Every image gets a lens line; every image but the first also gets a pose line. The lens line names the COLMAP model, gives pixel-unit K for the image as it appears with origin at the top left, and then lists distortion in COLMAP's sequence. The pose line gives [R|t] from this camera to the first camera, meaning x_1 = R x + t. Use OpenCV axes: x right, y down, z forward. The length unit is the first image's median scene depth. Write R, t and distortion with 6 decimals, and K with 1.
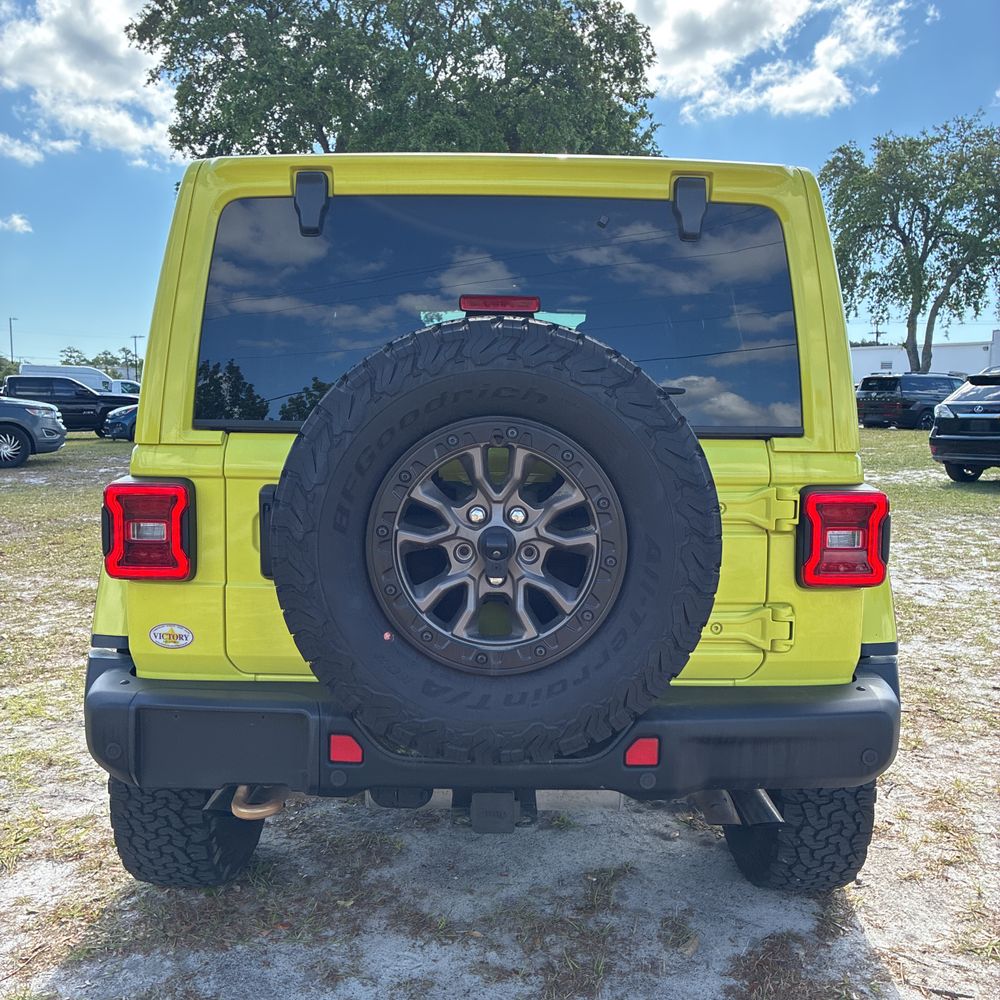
lens RADIAL K [[1022.8, 0, 512.6], [0, 1022.8, 499.5], [0, 0, 1]] dist [0.073037, -0.101634]
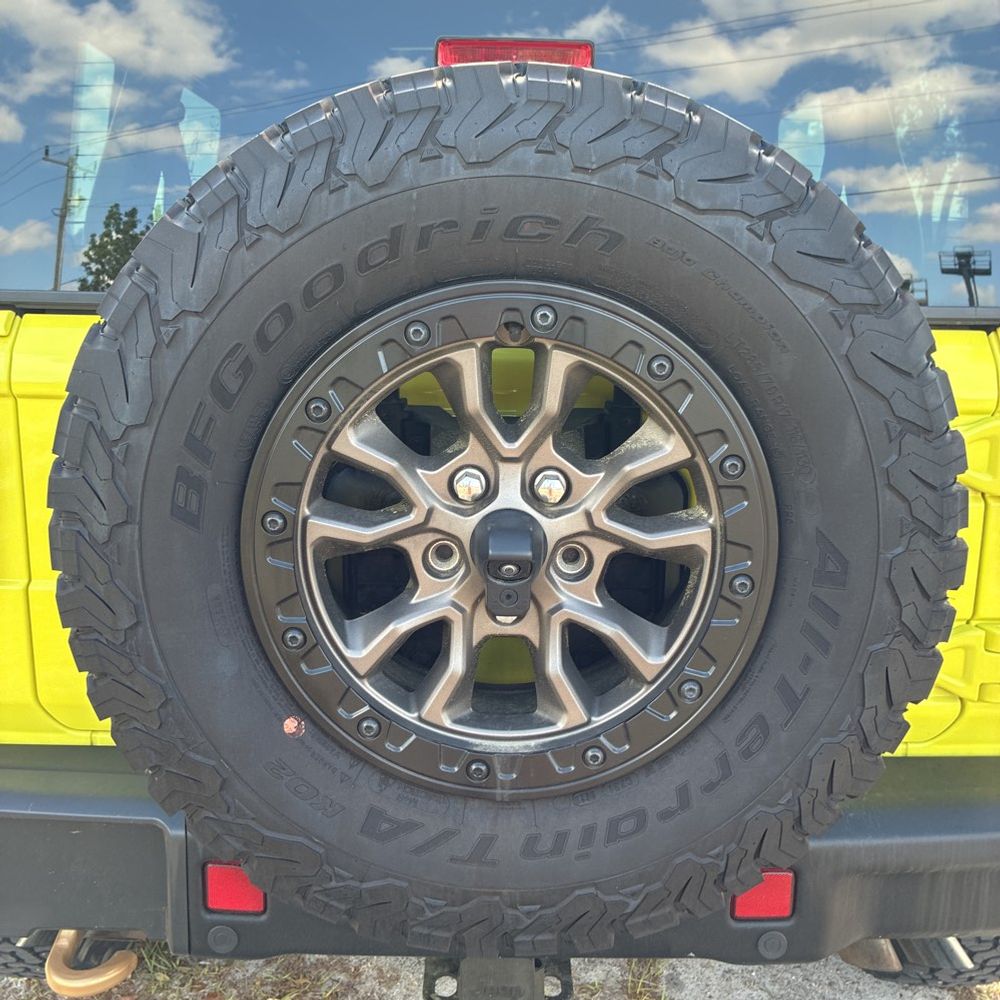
lens RADIAL K [[997.2, 0, 500.0], [0, 997.2, 500.0], [0, 0, 1]] dist [0.012990, -0.011950]
pose [[0.999988, 0.004190, -0.002427, -0.018614], [-0.003868, 0.992750, 0.120135, -0.035765], [0.002913, -0.120124, 0.992755, 0.520178]]
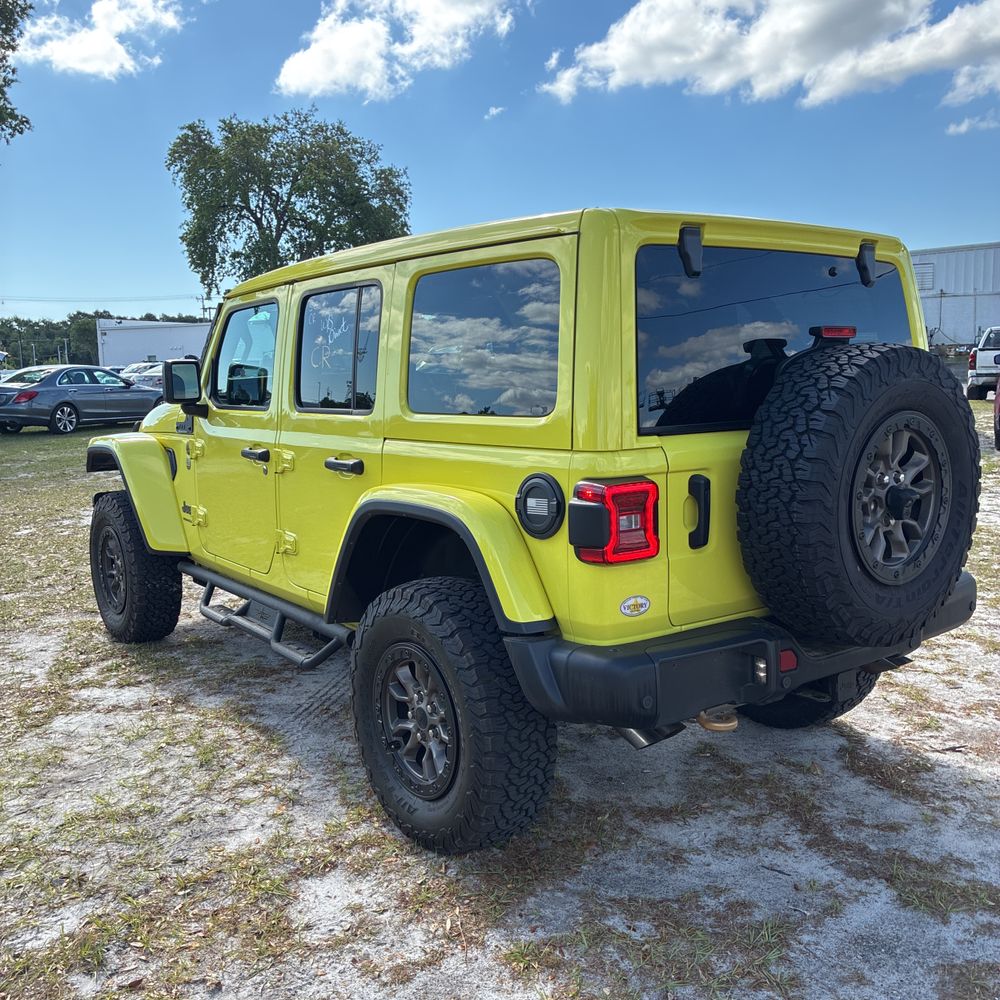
lens RADIAL K [[1022.8, 0, 512.6], [0, 1022.8, 499.5], [0, 0, 1]] dist [0.073037, -0.101634]
pose [[0.797961, -0.104306, 0.593615, -1.356363], [0.089278, 0.994502, 0.054735, -0.087024], [-0.596060, 0.009320, 0.802886, 0.118332]]
